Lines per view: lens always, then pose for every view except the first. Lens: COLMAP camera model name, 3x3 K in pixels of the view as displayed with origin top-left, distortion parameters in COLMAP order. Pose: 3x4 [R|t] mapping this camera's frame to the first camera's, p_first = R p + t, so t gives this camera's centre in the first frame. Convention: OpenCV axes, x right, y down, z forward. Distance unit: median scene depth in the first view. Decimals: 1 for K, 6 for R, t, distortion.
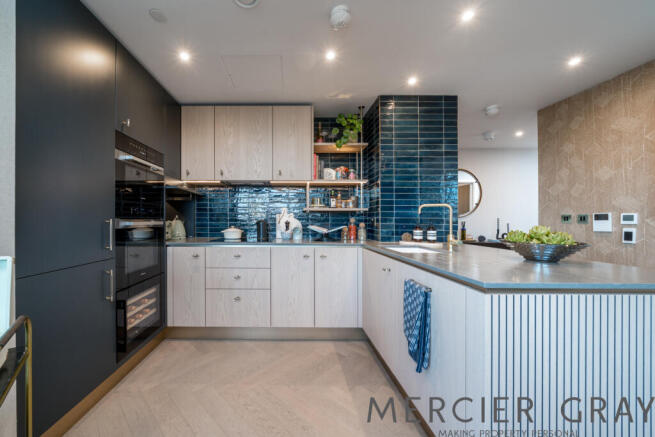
lens RADIAL K [[243.2, 0, 285.9], [0, 243.2, 218.8], [0, 0, 1]] dist [0.000899, 0.000104]
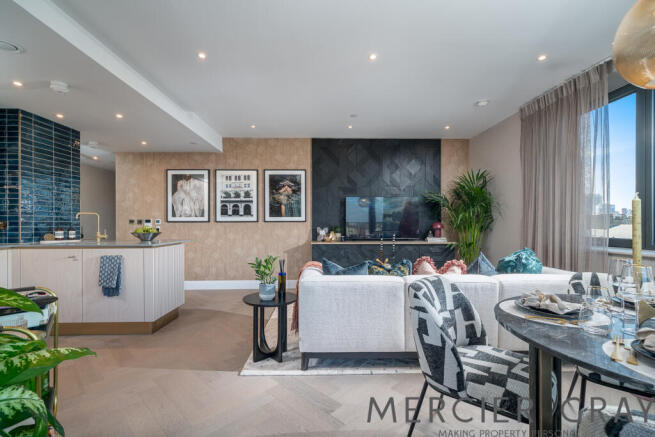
lens RADIAL K [[279.9, 0, 327.5], [0, 279.9, 218.5], [0, 0, 1]] dist [-0.000649, -0.000110]
pose [[-0.033078, 0.009820, 0.999405, -0.899663], [-0.002338, 0.999948, -0.009903, -0.007862], [-0.999450, -0.002664, -0.033053, -0.332121]]
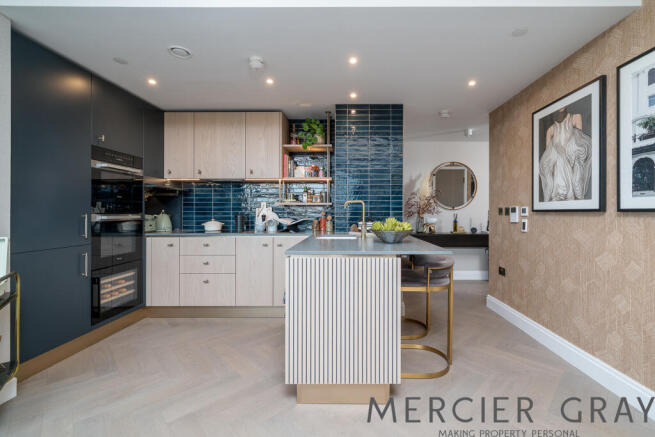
lens RADIAL K [[282.4, 0, 340.7], [0, 282.4, 208.6], [0, 0, 1]] dist [-0.001281, -0.000037]
pose [[0.999985, -0.004896, 0.002580, 0.405529], [0.004915, 0.999959, -0.007640, -0.006493], [-0.002542, 0.007653, 0.999967, -0.324391]]
